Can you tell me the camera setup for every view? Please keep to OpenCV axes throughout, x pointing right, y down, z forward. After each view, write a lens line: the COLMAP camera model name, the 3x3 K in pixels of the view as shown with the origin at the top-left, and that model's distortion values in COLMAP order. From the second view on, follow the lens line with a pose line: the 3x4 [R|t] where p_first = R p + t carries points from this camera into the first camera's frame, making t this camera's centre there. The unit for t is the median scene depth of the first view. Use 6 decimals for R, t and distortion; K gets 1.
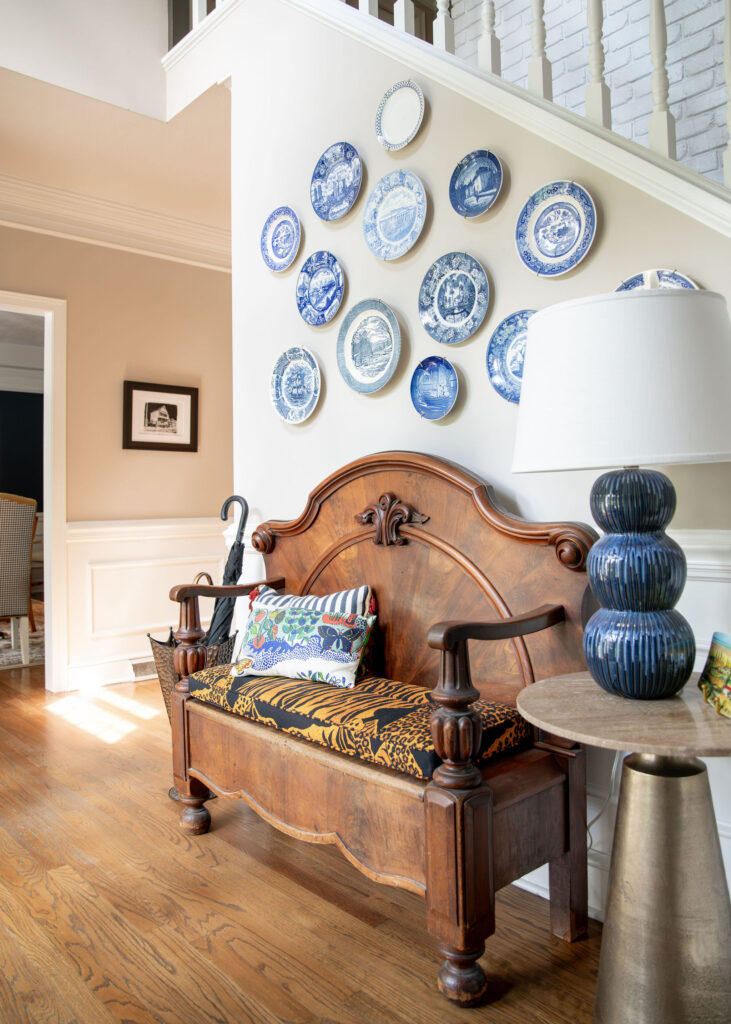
lens RADIAL K [[779.2, 0, 363.3], [0, 779.2, 465.9], [0, 0, 1]] dist [-0.122116, 0.100921]
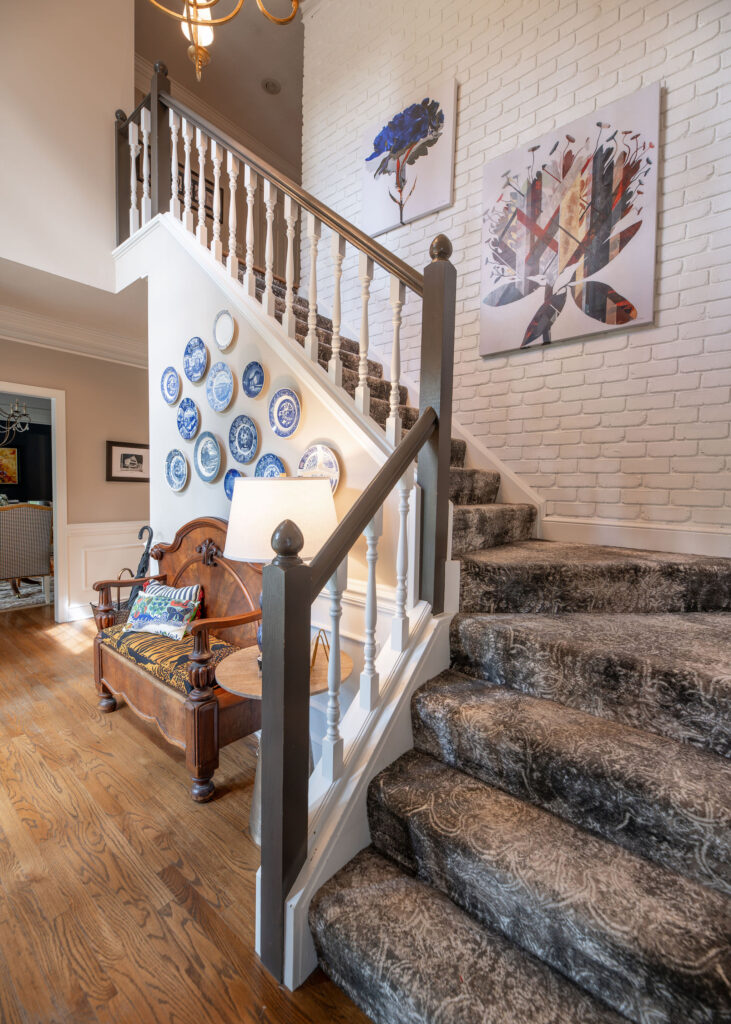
lens RADIAL K [[454.6, 0, 365.5], [0, 454.6, 512.0], [0, 0, 1]] dist [0.001590, -0.000017]
pose [[0.991079, 0.031277, 0.129552, 0.269427], [-0.043823, 0.994497, 0.095154, -0.155260], [-0.125863, -0.099983, 0.986996, -0.157722]]
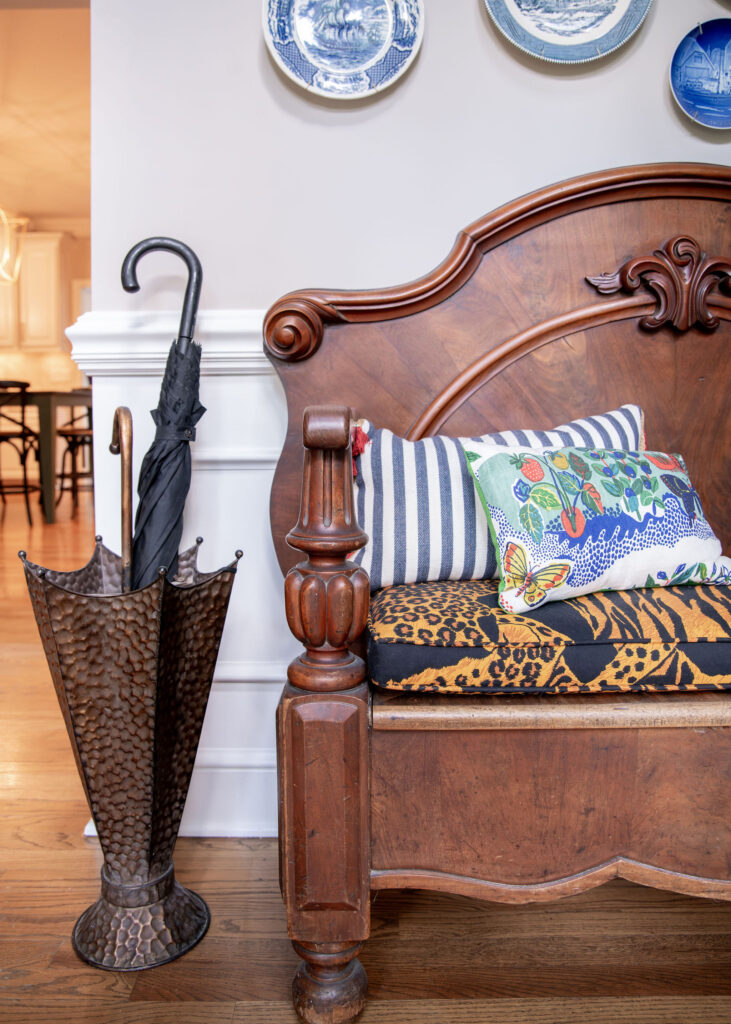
lens RADIAL K [[804.9, 0, 365.2], [0, 804.9, 461.2], [0, 0, 1]] dist [-0.110210, 0.058090]
pose [[0.670107, -0.028168, 0.741730, -0.540180], [-0.040601, 0.996393, 0.074520, 0.161966], [-0.741153, -0.080051, 0.666546, 0.777671]]
